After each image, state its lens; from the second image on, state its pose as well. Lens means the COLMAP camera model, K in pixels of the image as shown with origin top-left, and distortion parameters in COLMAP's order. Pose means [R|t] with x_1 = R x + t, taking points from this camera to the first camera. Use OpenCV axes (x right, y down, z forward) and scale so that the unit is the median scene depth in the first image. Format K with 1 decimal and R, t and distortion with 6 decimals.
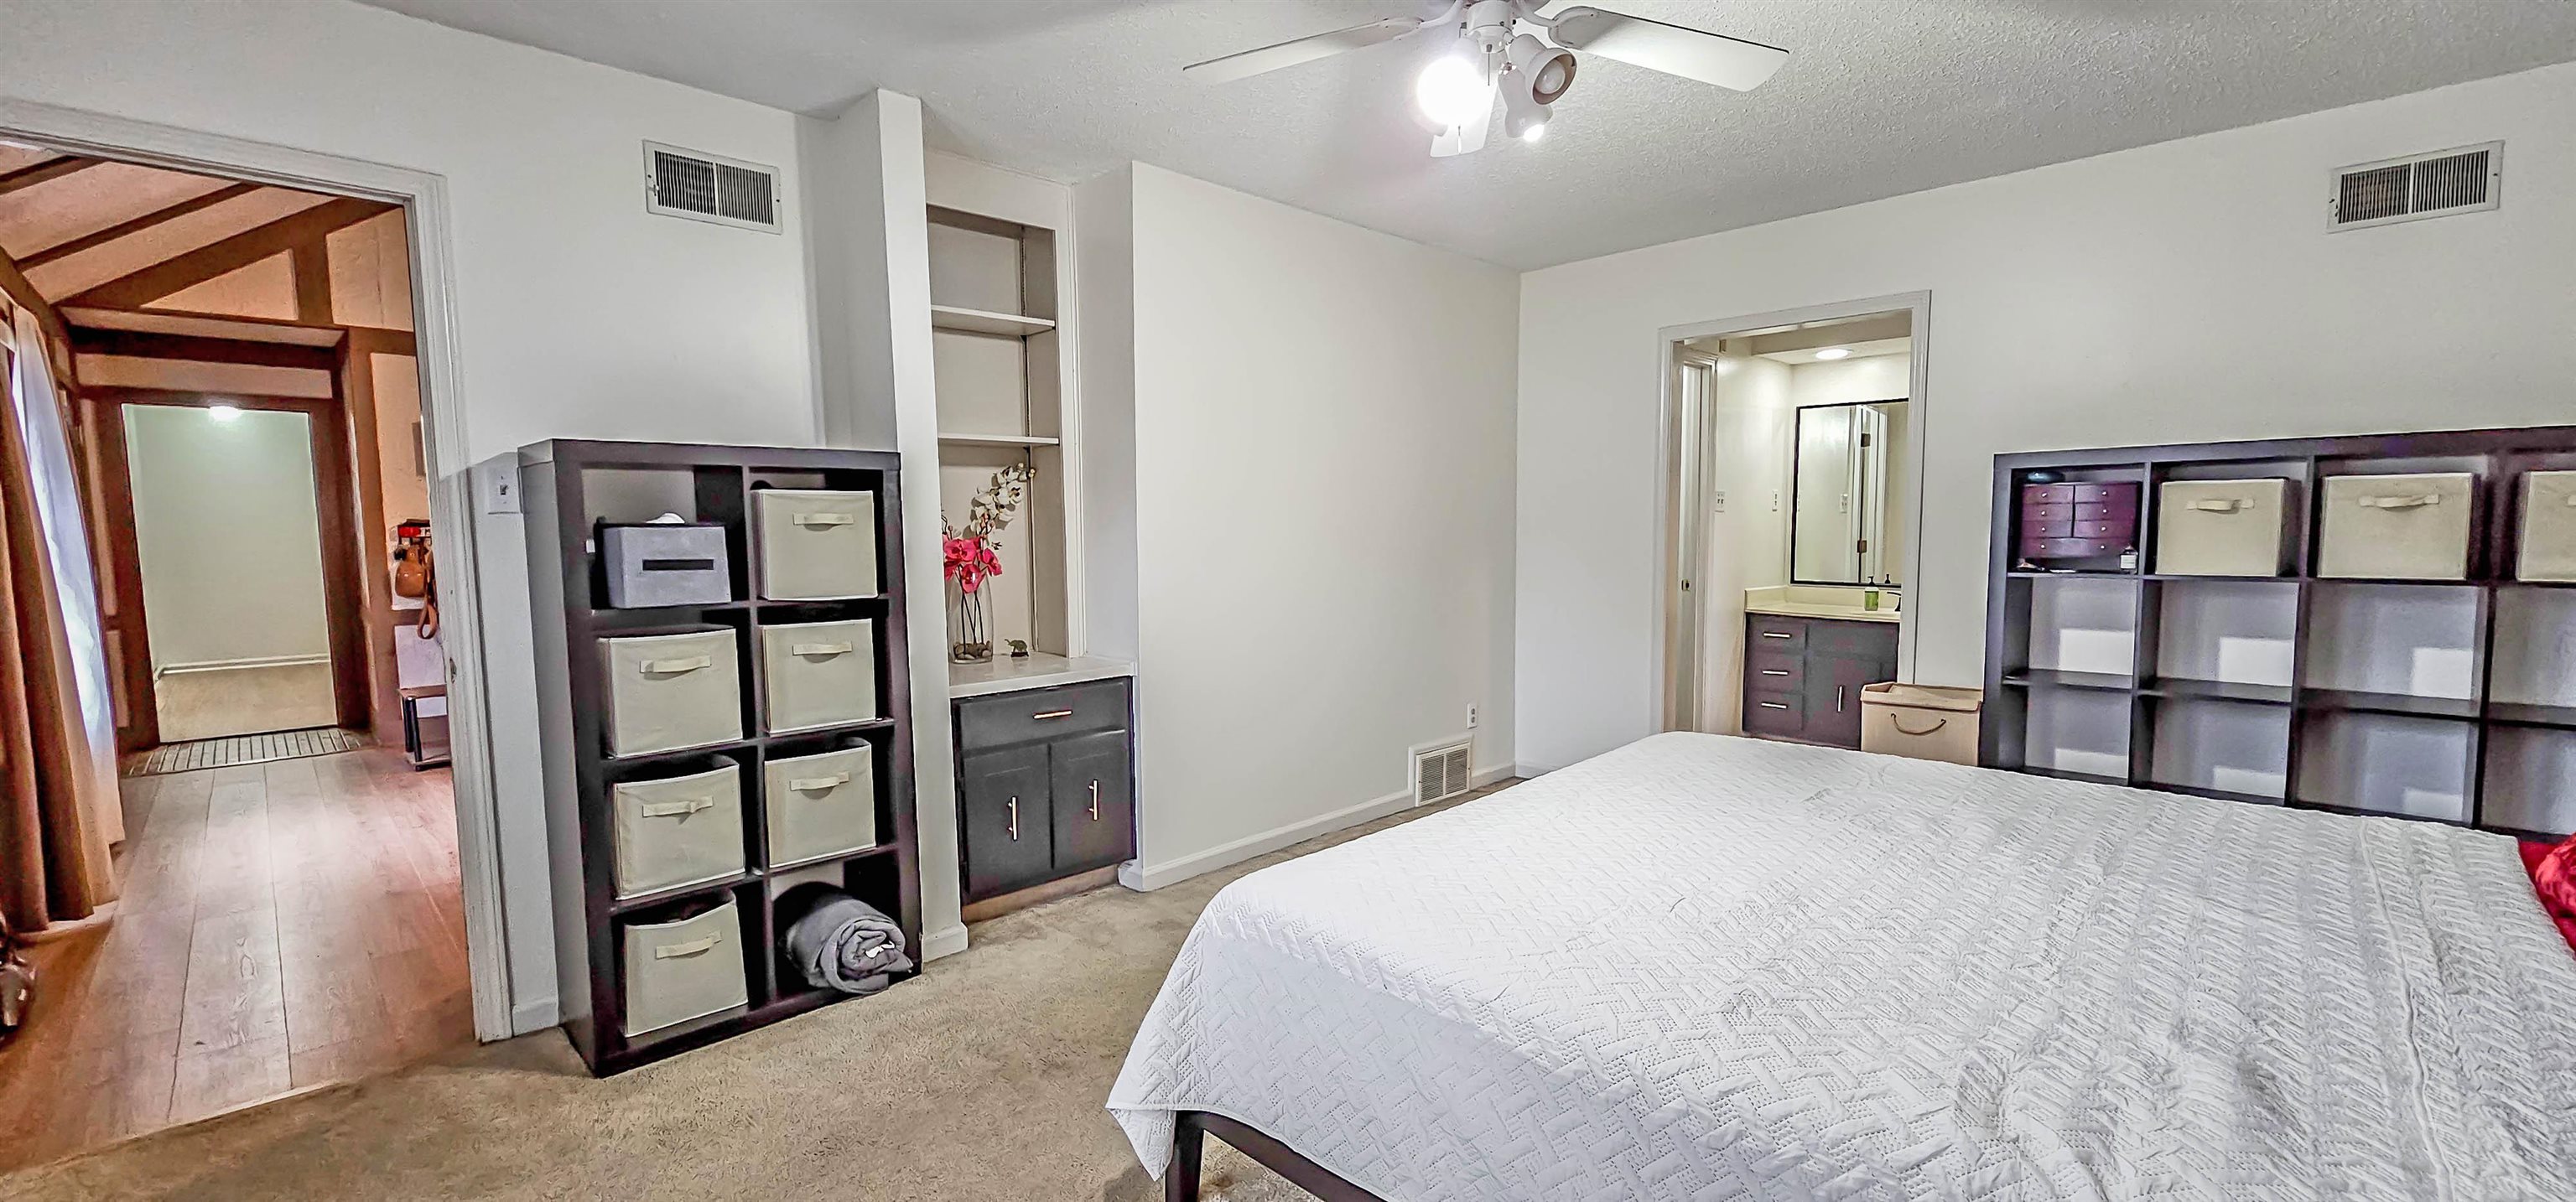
lens RADIAL K [[1053.9, 0, 1294.5], [0, 1053.9, 608.9], [0, 0, 1]] dist [-0.004185, -0.000334]
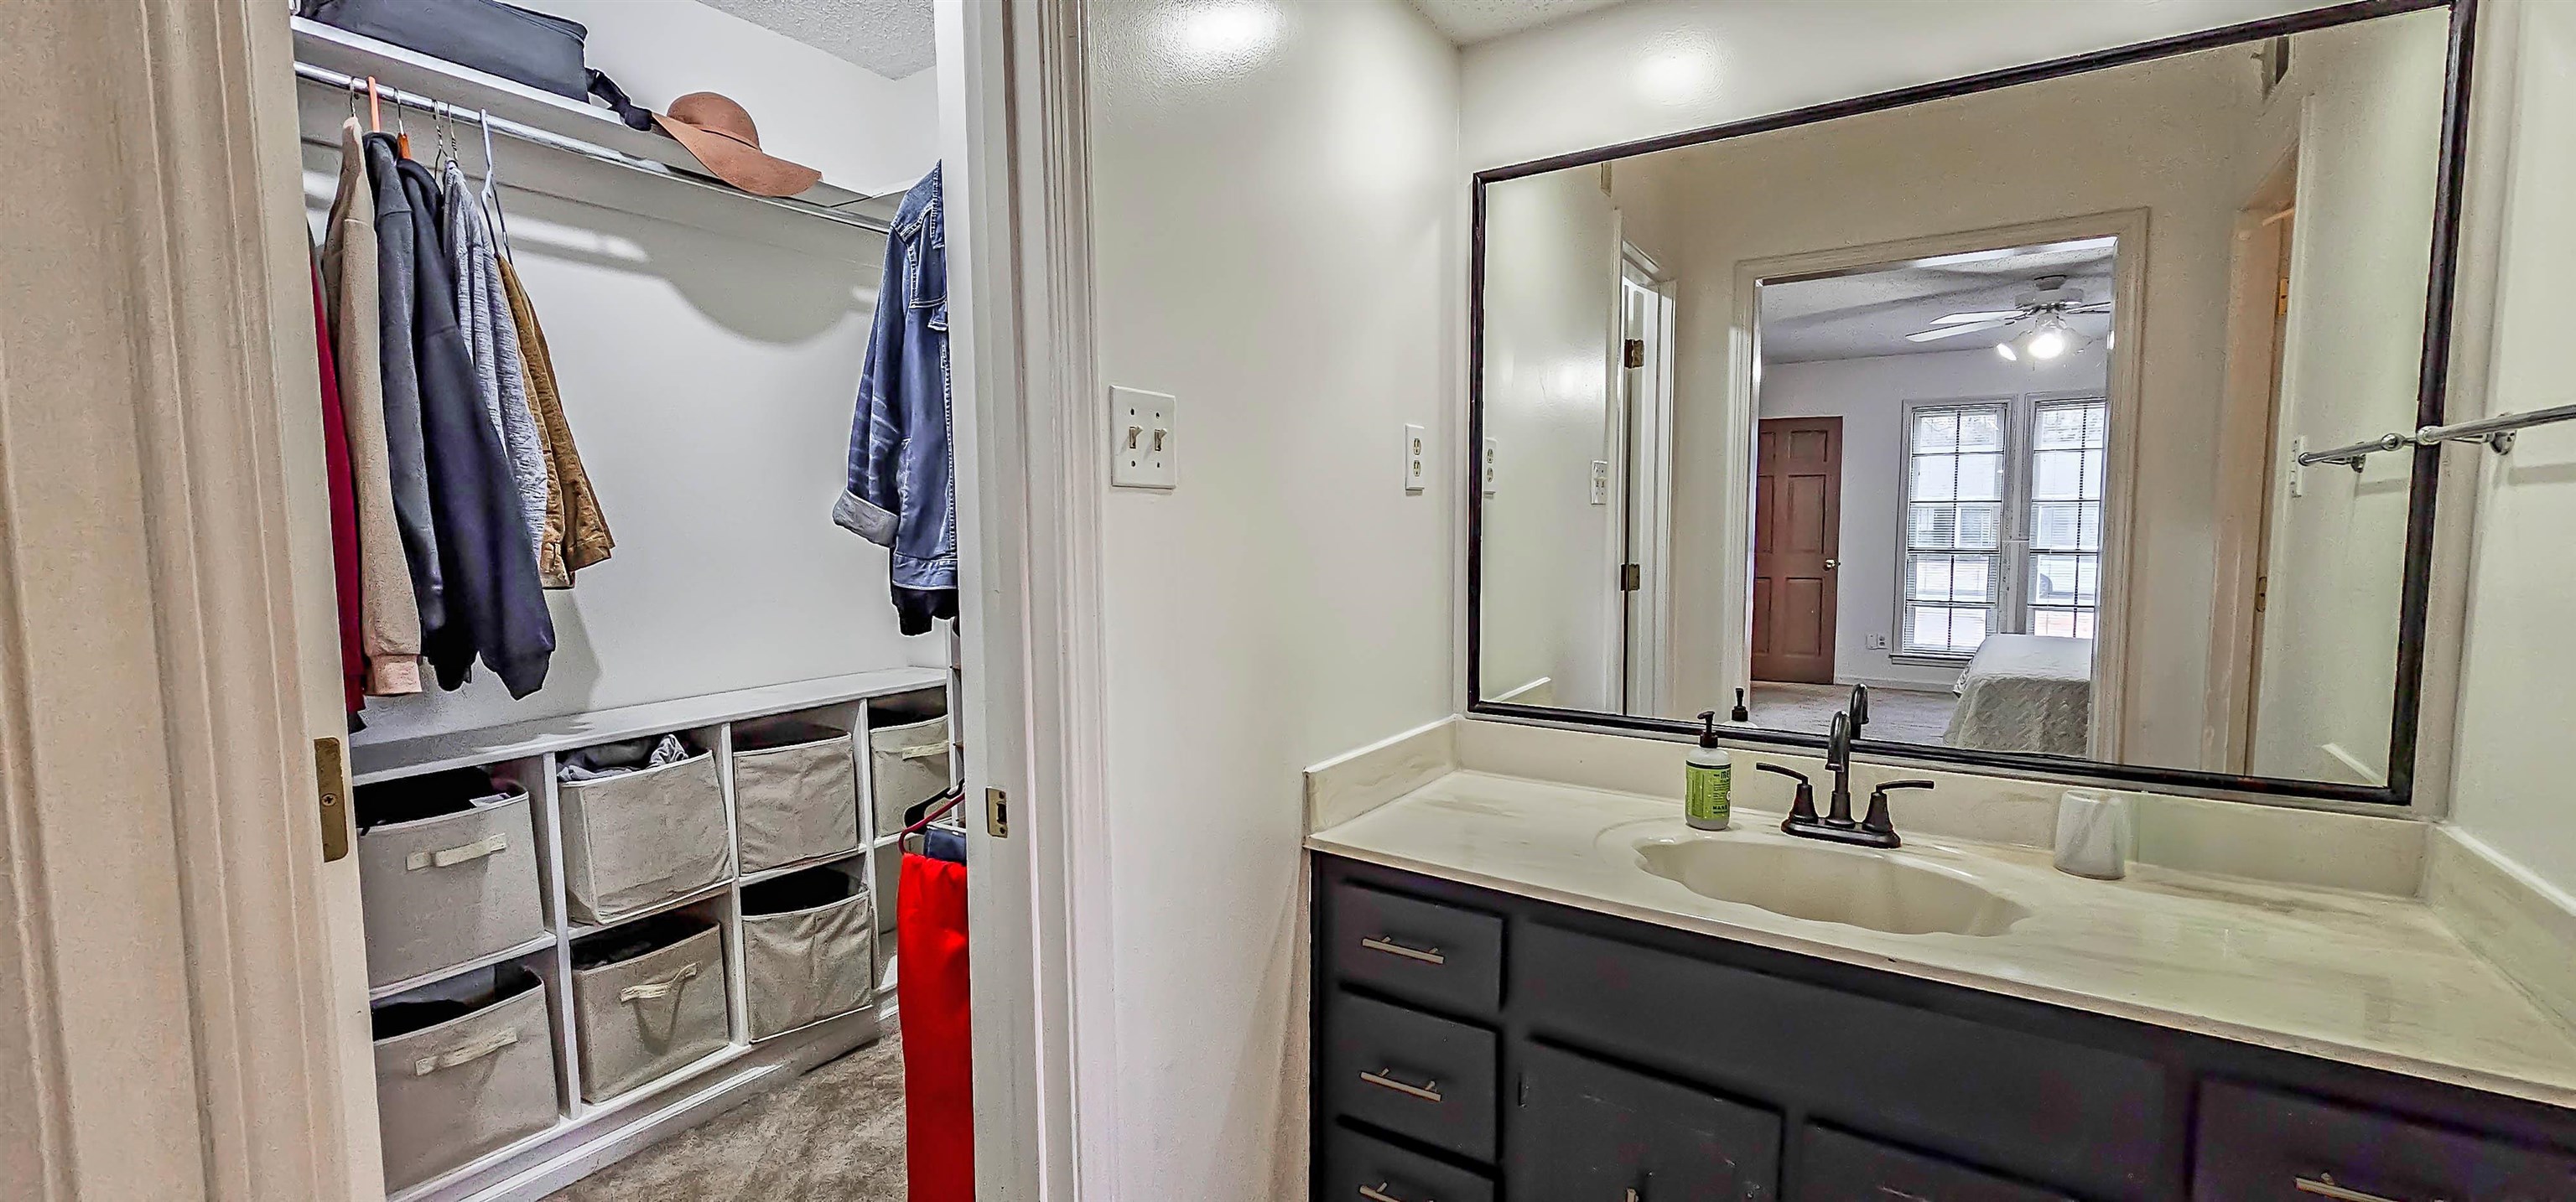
lens RADIAL K [[1047.5, 0, 1295.4], [0, 1047.5, 606.5], [0, 0, 1]] dist [-0.002177, -0.000549]
pose [[0.975711, -0.014446, 0.218587, 0.599650], [0.014954, 0.999888, -0.000671, -0.099976], [-0.218552, 0.003924, 0.975817, 1.190850]]
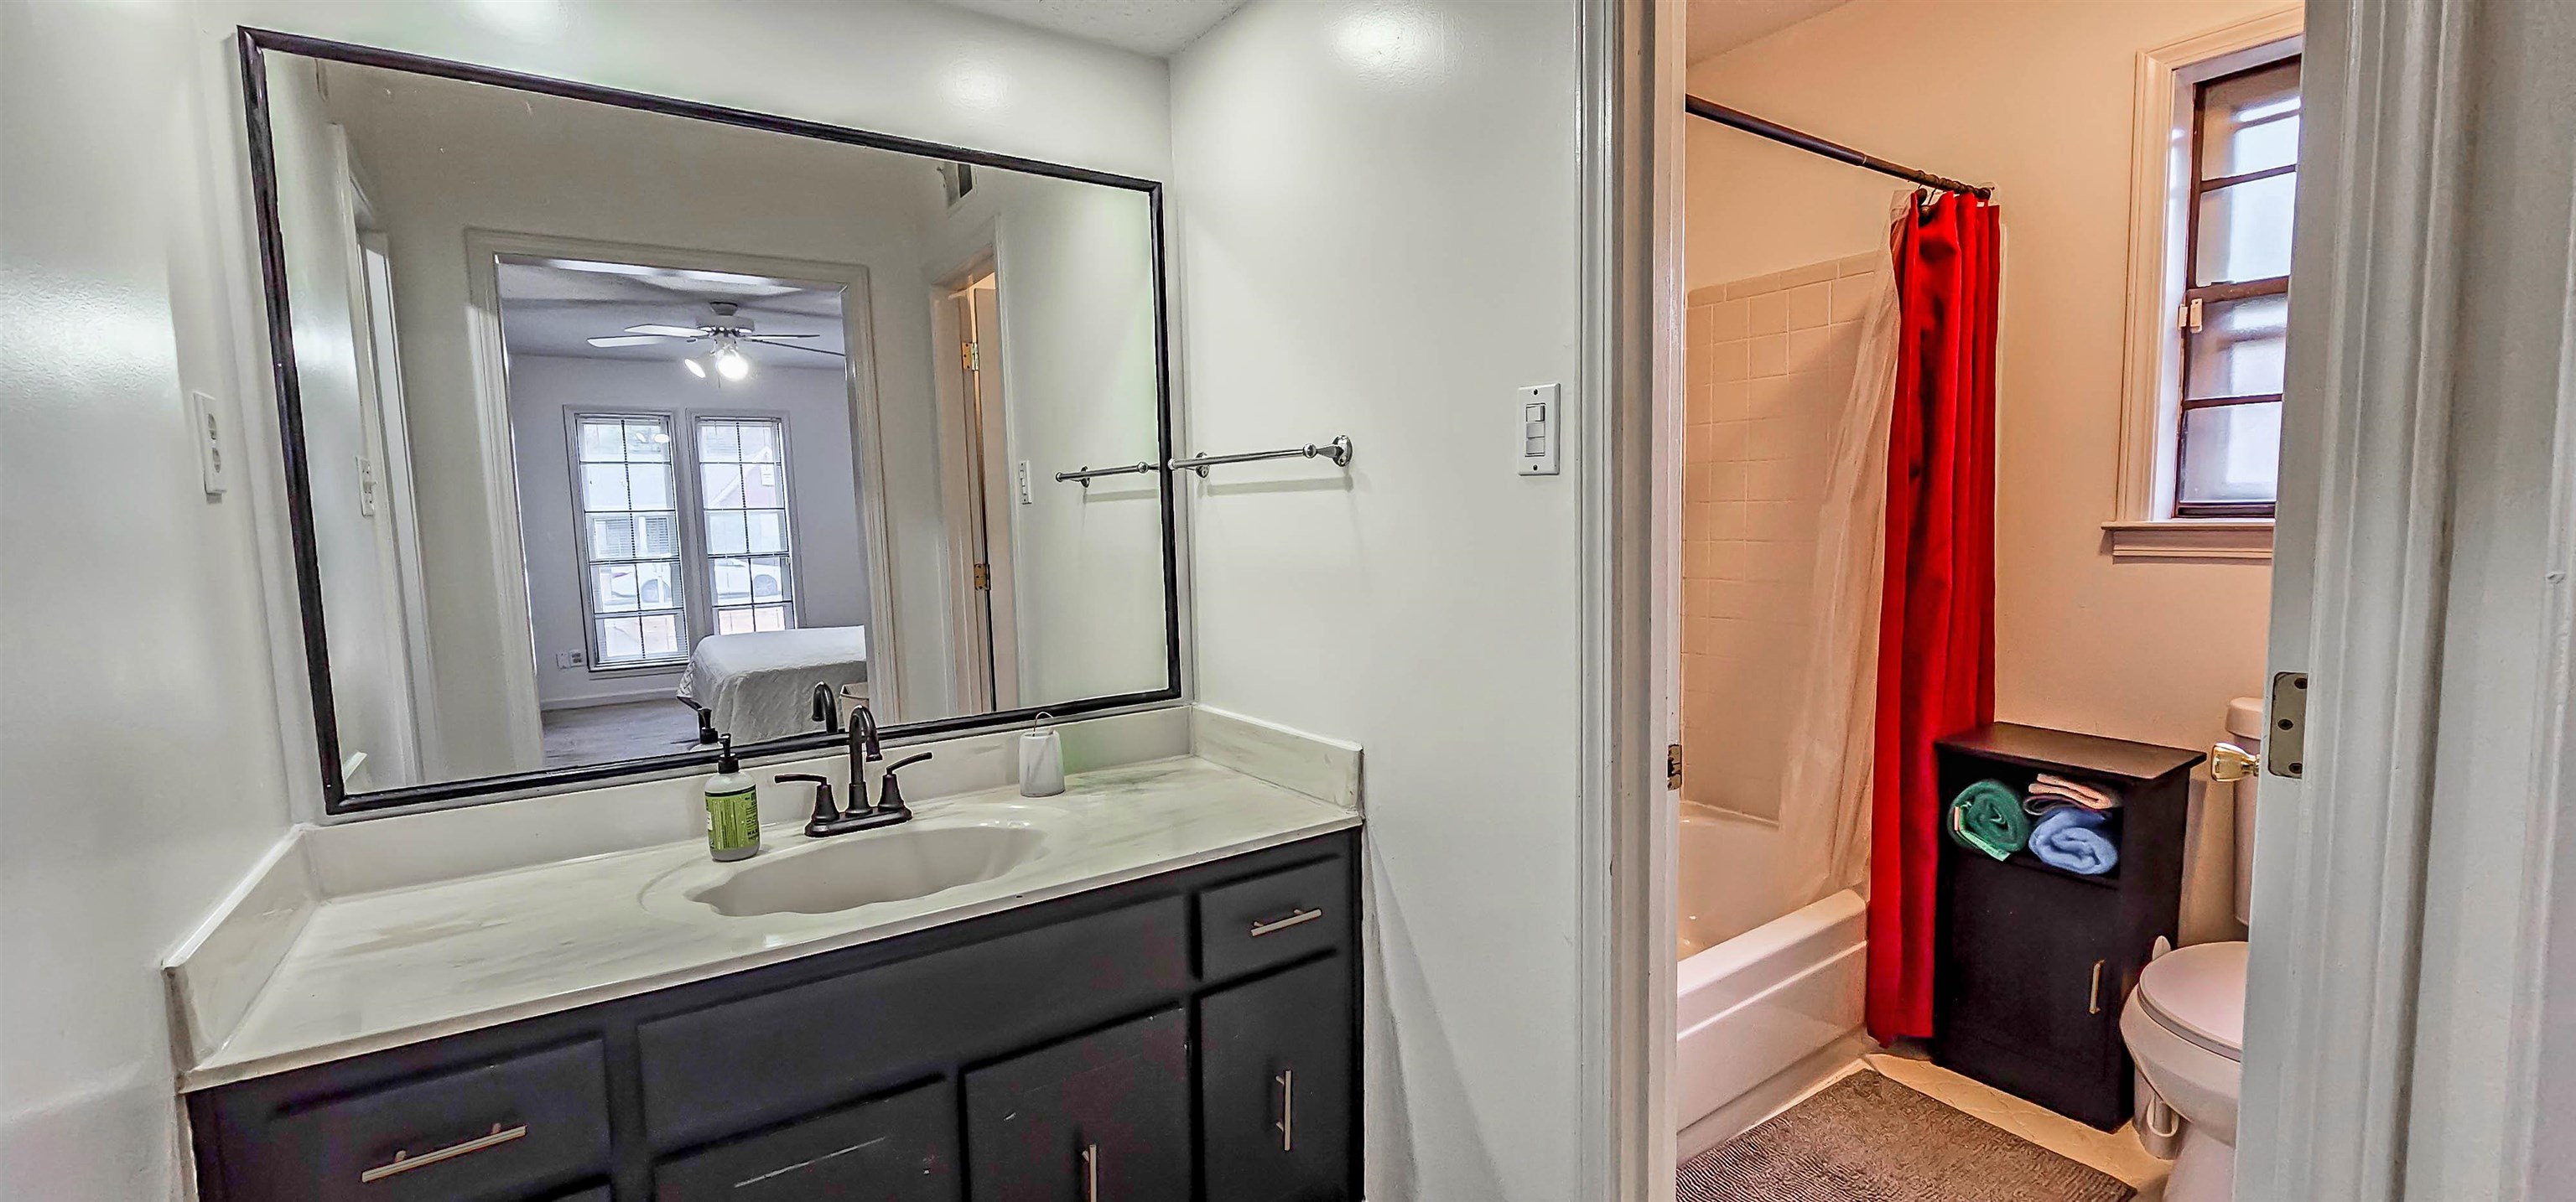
lens RADIAL K [[1047.5, 0, 1295.4], [0, 1047.5, 606.5], [0, 0, 1]] dist [-0.002177, -0.000549]
pose [[0.179143, -0.087644, 0.979911, 0.501487], [0.105500, 0.991992, 0.069438, -0.108589], [-0.978150, 0.090942, 0.186955, 1.289662]]
